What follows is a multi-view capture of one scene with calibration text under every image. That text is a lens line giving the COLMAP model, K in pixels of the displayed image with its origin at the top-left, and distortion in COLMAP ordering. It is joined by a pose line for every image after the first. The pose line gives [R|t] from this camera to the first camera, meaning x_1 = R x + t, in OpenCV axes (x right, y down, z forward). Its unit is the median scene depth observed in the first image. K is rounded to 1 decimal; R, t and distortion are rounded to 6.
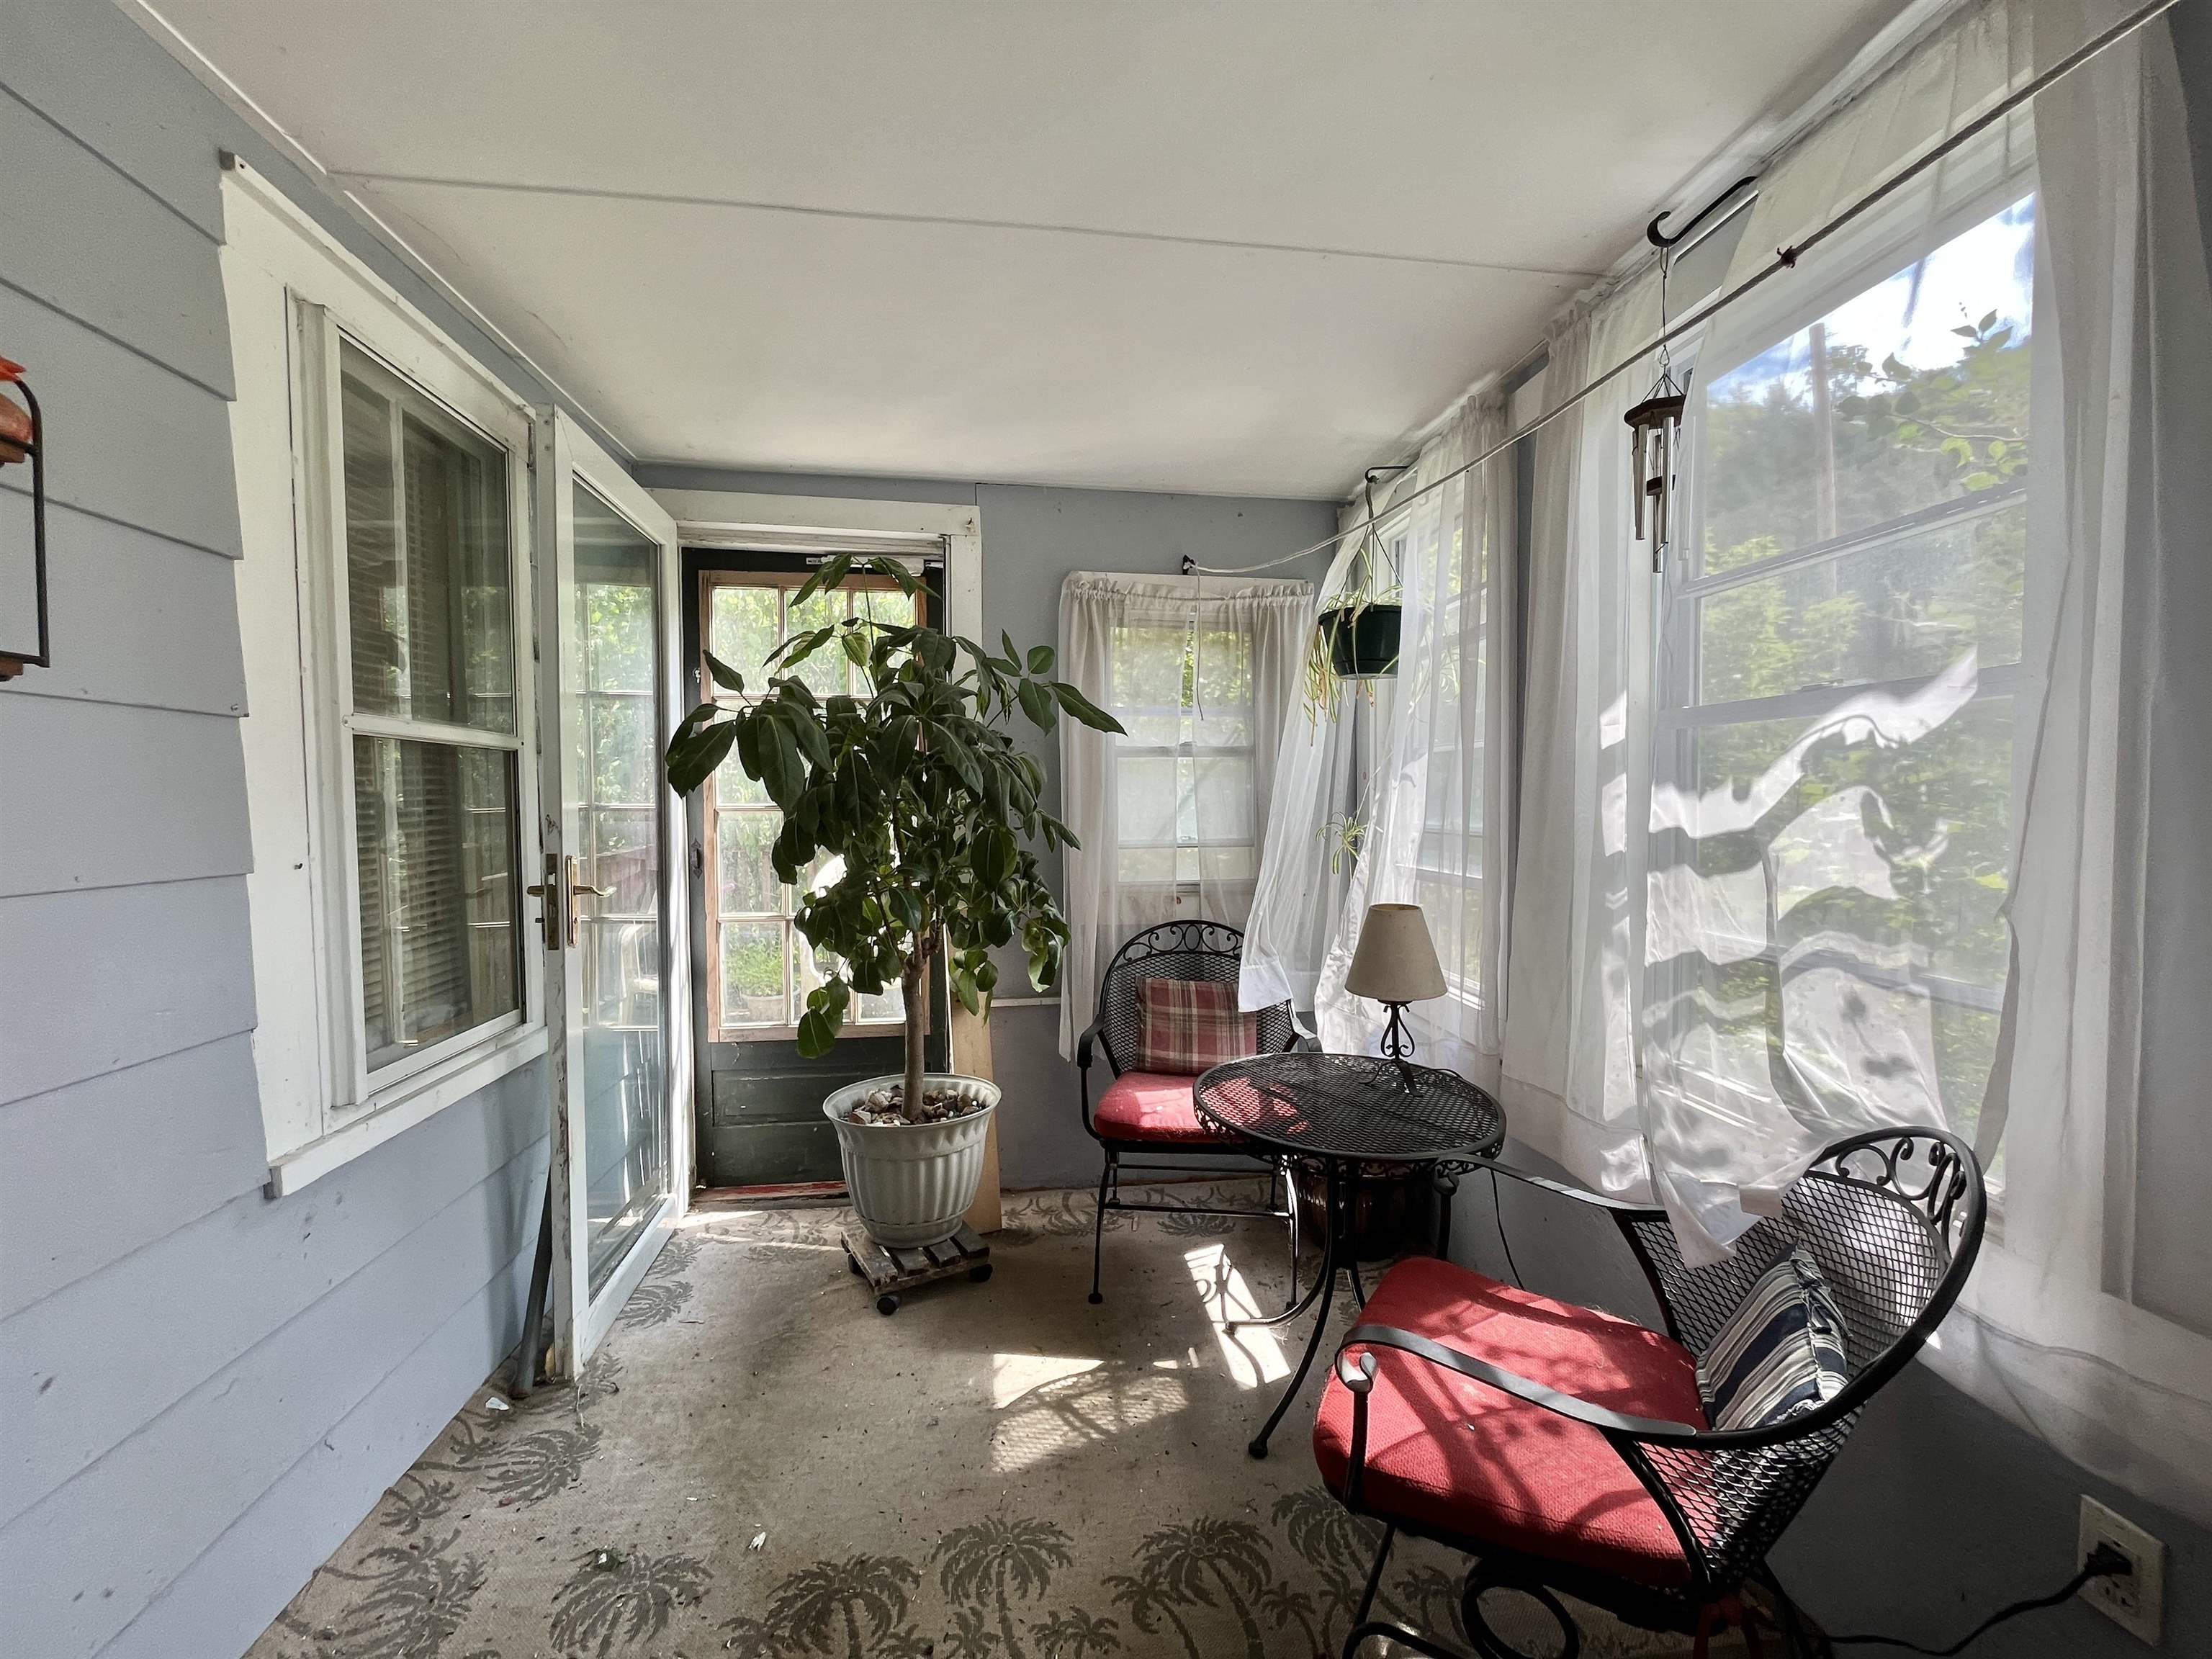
lens RADIAL K [[888.8, 0, 1106.6], [0, 888.8, 827.0], [0, 0, 1]] dist [-0.002023, -0.000551]
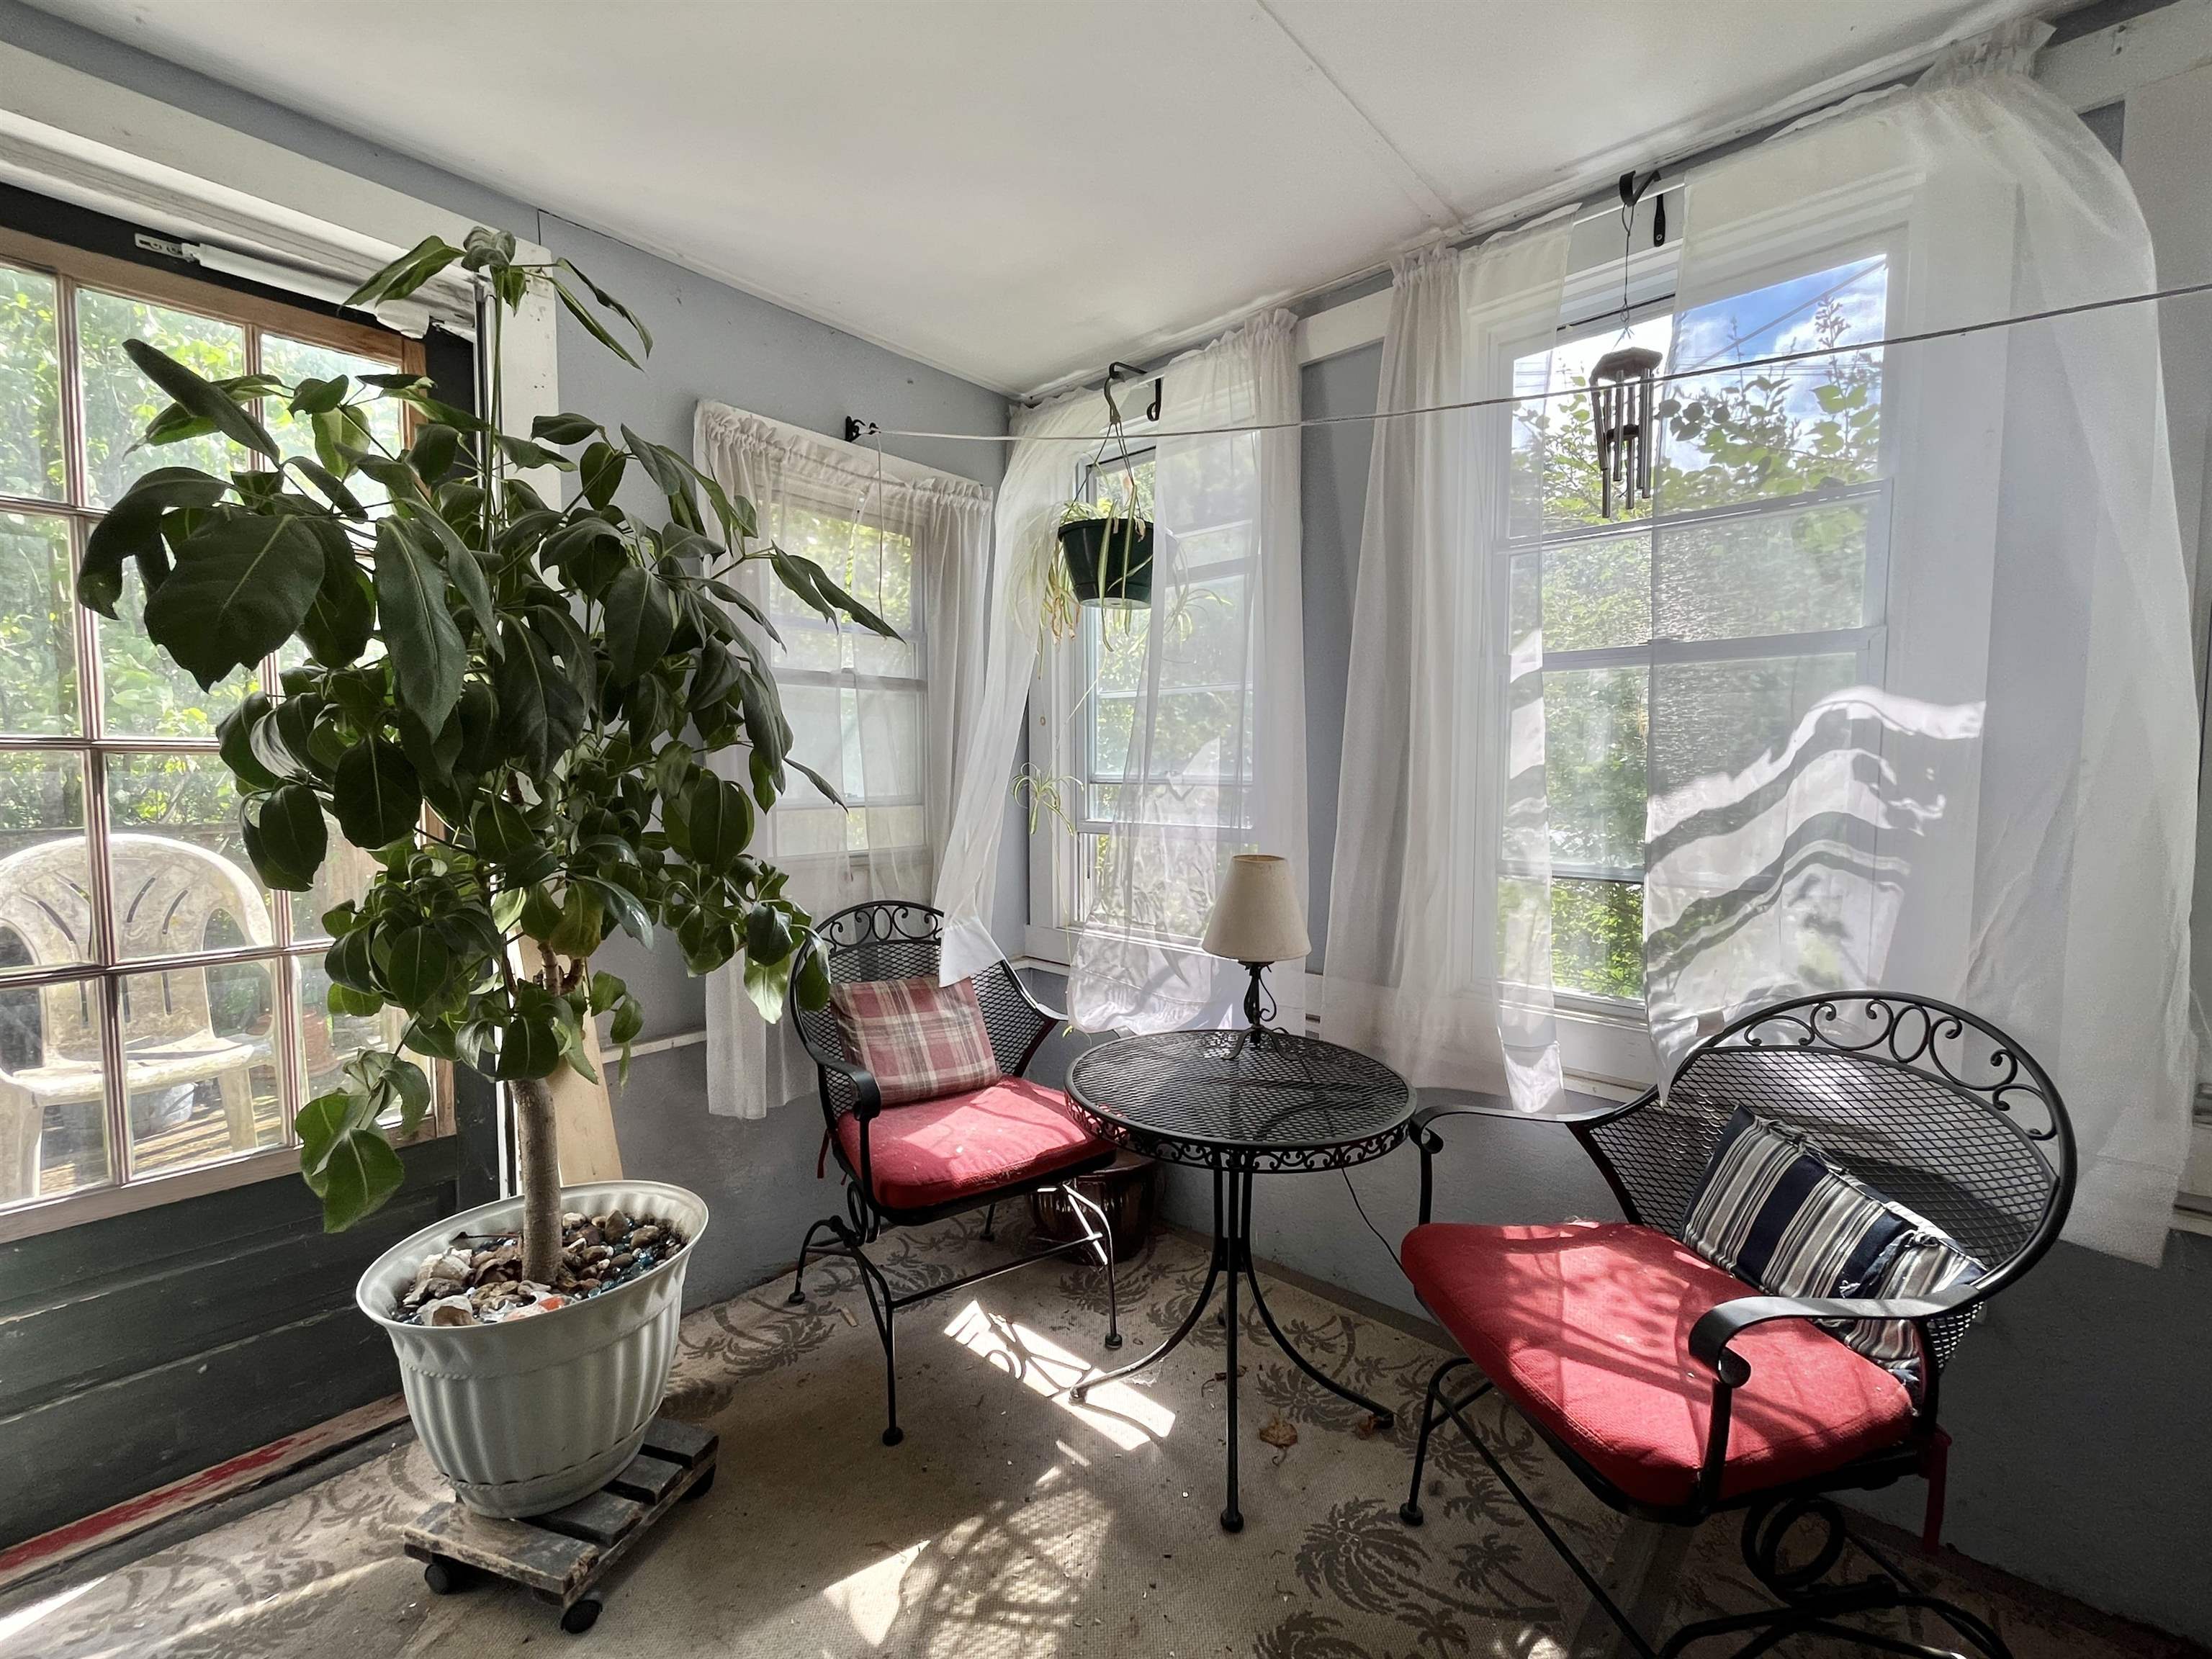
lens RADIAL K [[936.9, 0, 1102.8], [0, 936.9, 828.4], [0, 0, 1]] dist [-0.005618, 0.000037]
pose [[0.760161, -0.036842, 0.648689, -0.324682], [0.017981, 0.999202, 0.035678, 0.019479], [-0.649486, -0.015457, 0.760217, 0.304965]]
